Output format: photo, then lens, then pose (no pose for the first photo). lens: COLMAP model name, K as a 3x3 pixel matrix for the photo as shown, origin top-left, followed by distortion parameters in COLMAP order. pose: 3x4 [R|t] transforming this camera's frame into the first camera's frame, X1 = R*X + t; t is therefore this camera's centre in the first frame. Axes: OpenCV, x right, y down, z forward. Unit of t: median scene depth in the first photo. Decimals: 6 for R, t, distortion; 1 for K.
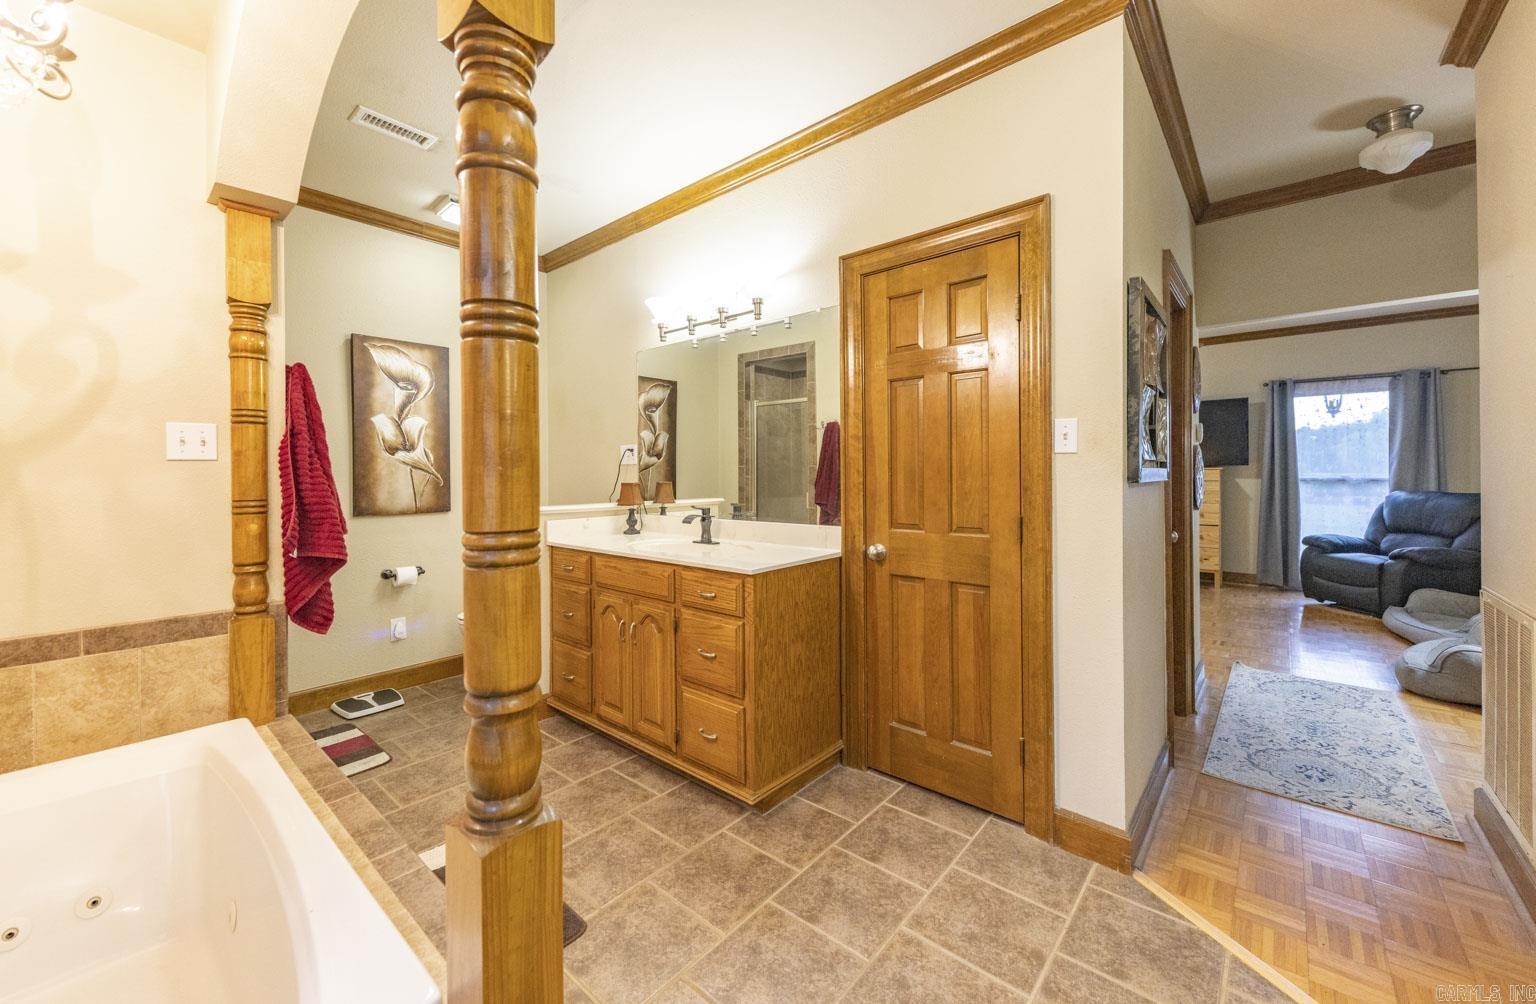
lens RADIAL K [[600.0, 0, 761.1], [0, 600.0, 474.6], [0, 0, 1]] dist [-0.000236, -0.000129]
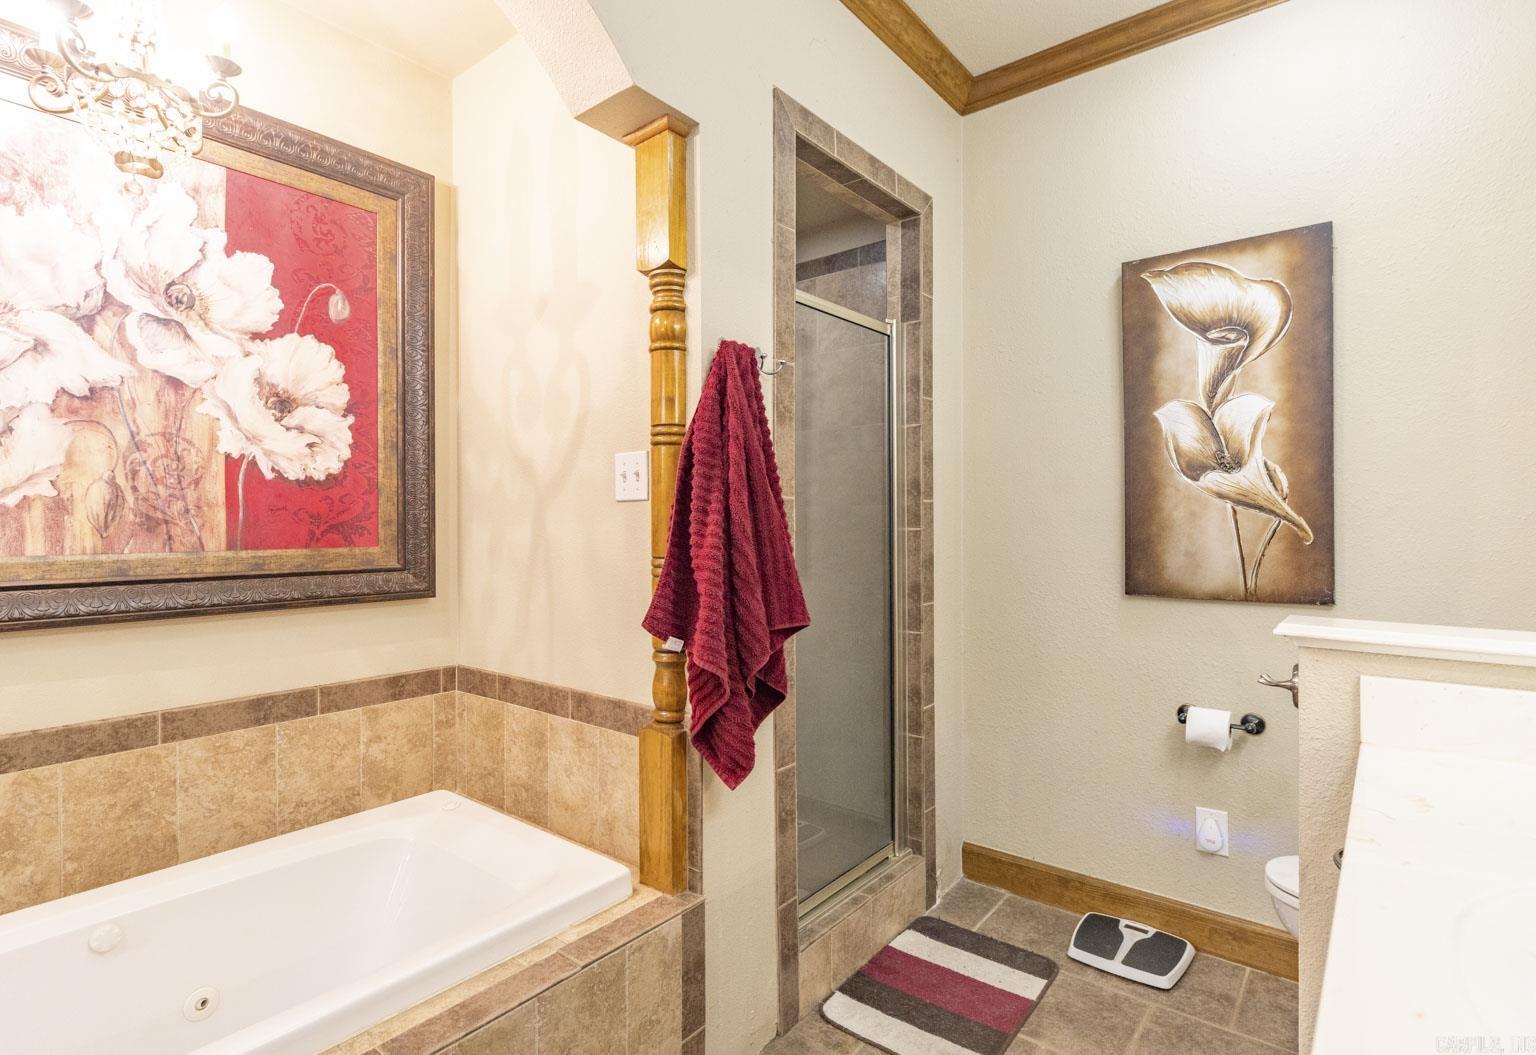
lens RADIAL K [[762.0, 0, 763.4], [0, 762.0, 518.2], [0, 0, 1]] dist [0.010679, -0.000051]
pose [[0.025293, 0.005882, -0.999663, 0.016320], [0.000366, 0.999983, 0.005894, -0.004497], [0.999680, -0.000515, 0.025290, 0.639850]]
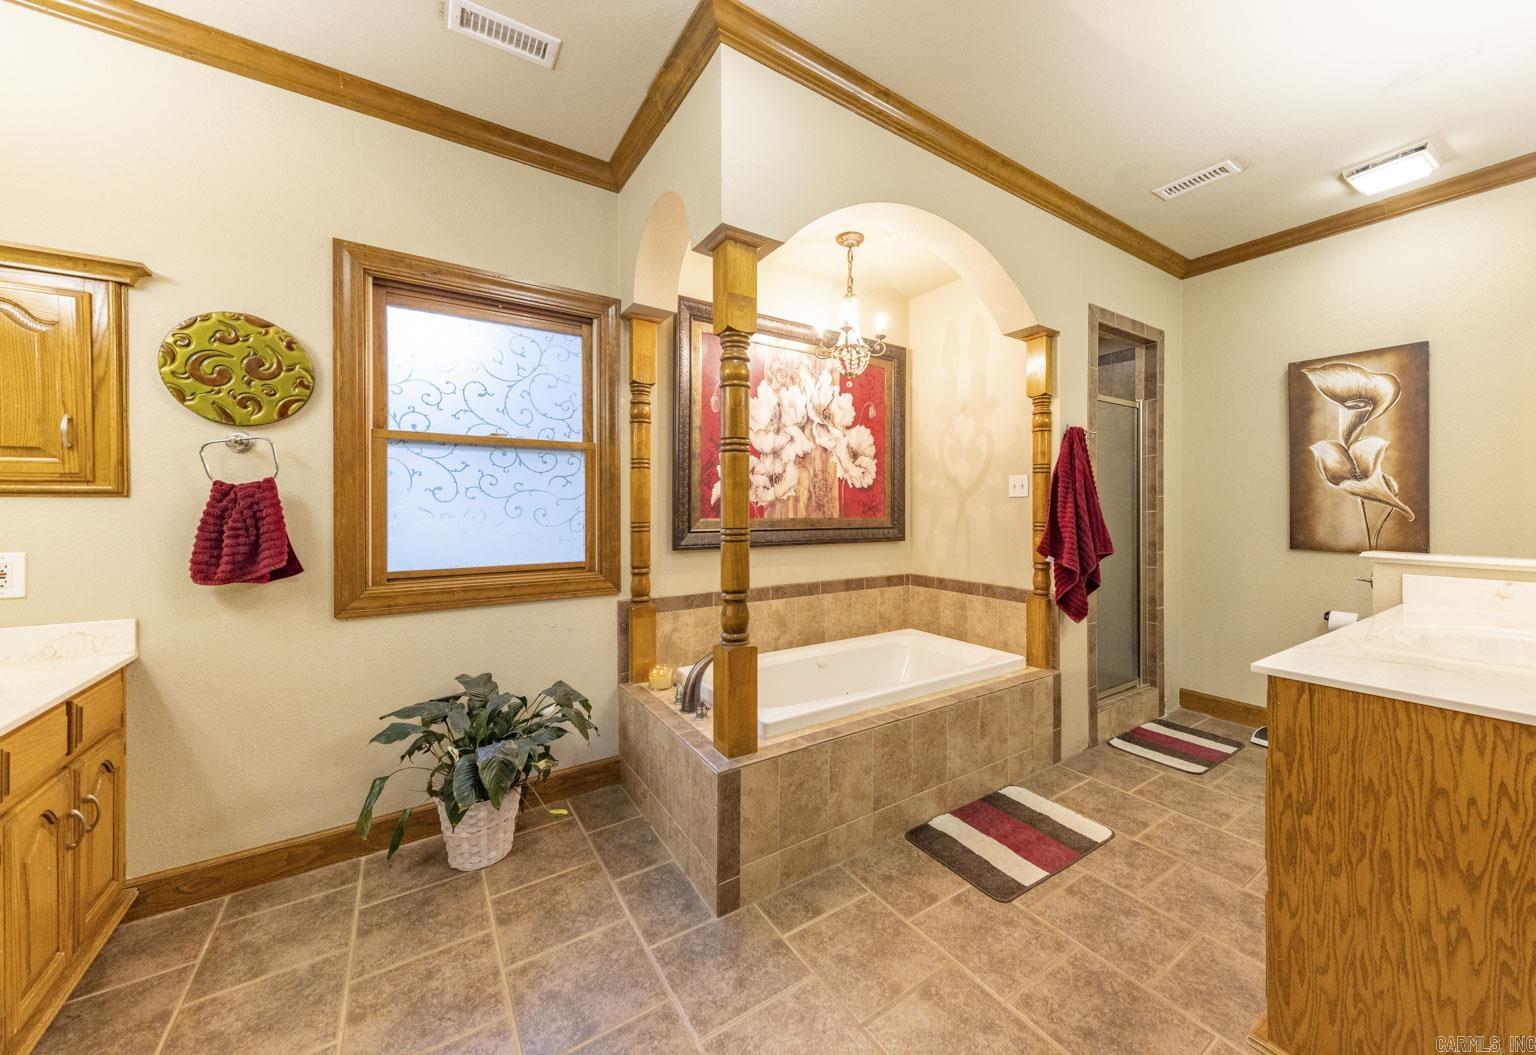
lens RADIAL K [[568.0, 0, 804.4], [0, 568.0, 505.5], [0, 0, 1]] dist [0.014492, -0.000120]
pose [[-0.251524, 0.005746, -0.967834, 0.429697], [-0.002480, 0.999975, 0.006581, -0.005442], [0.967848, 0.004055, -0.251504, 0.458420]]
